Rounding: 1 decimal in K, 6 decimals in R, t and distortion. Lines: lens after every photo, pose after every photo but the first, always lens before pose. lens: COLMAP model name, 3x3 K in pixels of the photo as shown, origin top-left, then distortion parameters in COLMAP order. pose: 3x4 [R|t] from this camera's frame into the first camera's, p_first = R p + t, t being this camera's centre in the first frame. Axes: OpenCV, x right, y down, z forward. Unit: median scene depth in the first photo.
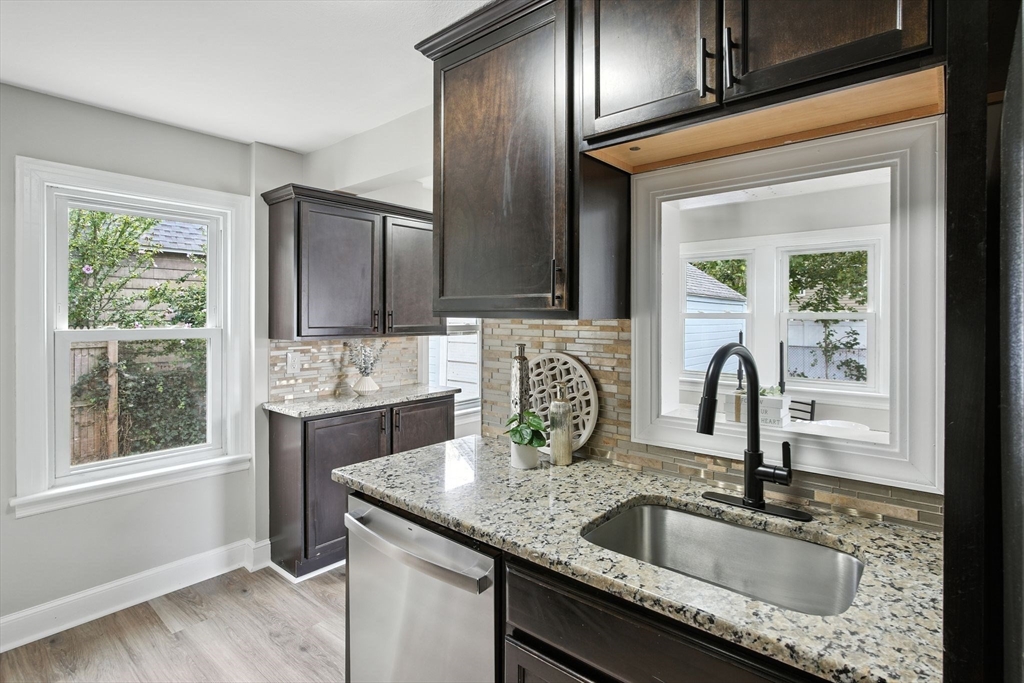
lens RADIAL K [[494.9, 0, 497.5], [0, 494.9, 318.7], [0, 0, 1]] dist [-0.009375, 0.004248]
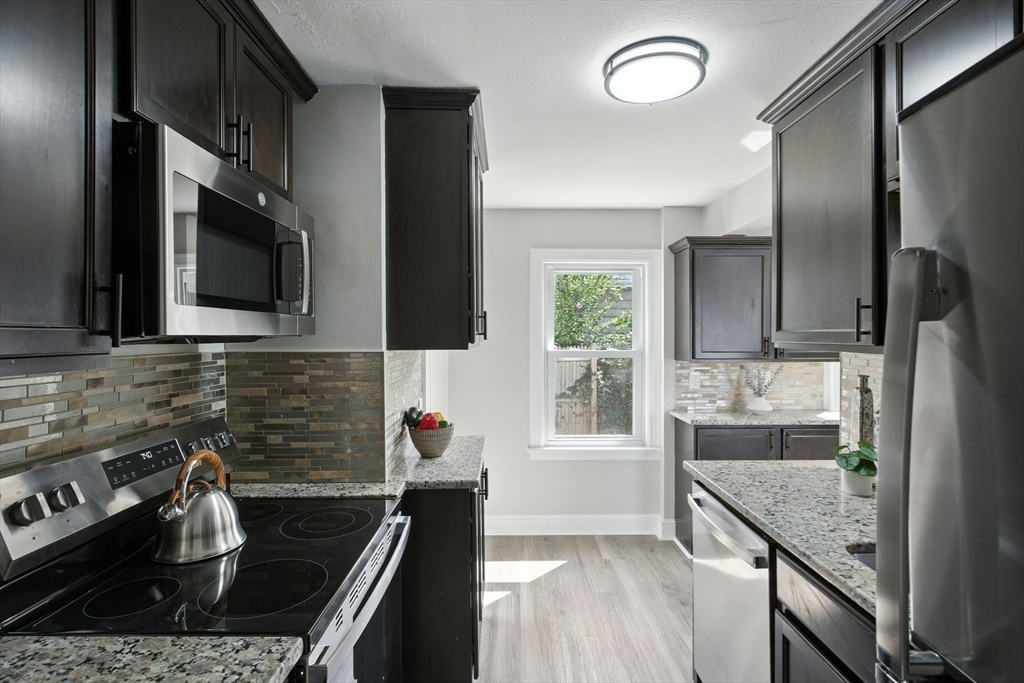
lens RADIAL K [[494.9, 0, 529.8], [0, 494.9, 333.2], [0, 0, 1]] dist [-0.009375, 0.004248]
pose [[0.678154, -0.004296, -0.734907, 0.329242], [-0.001766, 0.999971, -0.007474, -0.026641], [0.734918, 0.006367, 0.678126, -0.195696]]
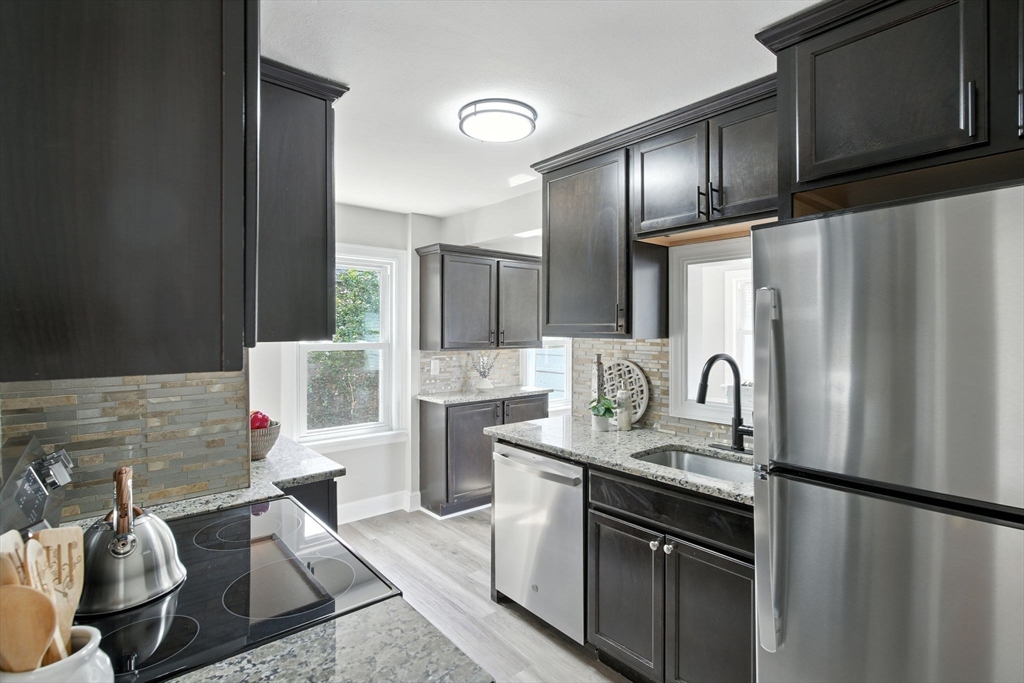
lens RADIAL K [[494.9, 0, 511.8], [0, 494.9, 327.5], [0, 0, 1]] dist [-0.009375, 0.004248]
pose [[0.991000, -0.000841, -0.133860, -0.014148], [-0.000339, 0.999961, -0.008791, -0.018290], [0.133863, 0.008757, 0.990961, -0.580757]]
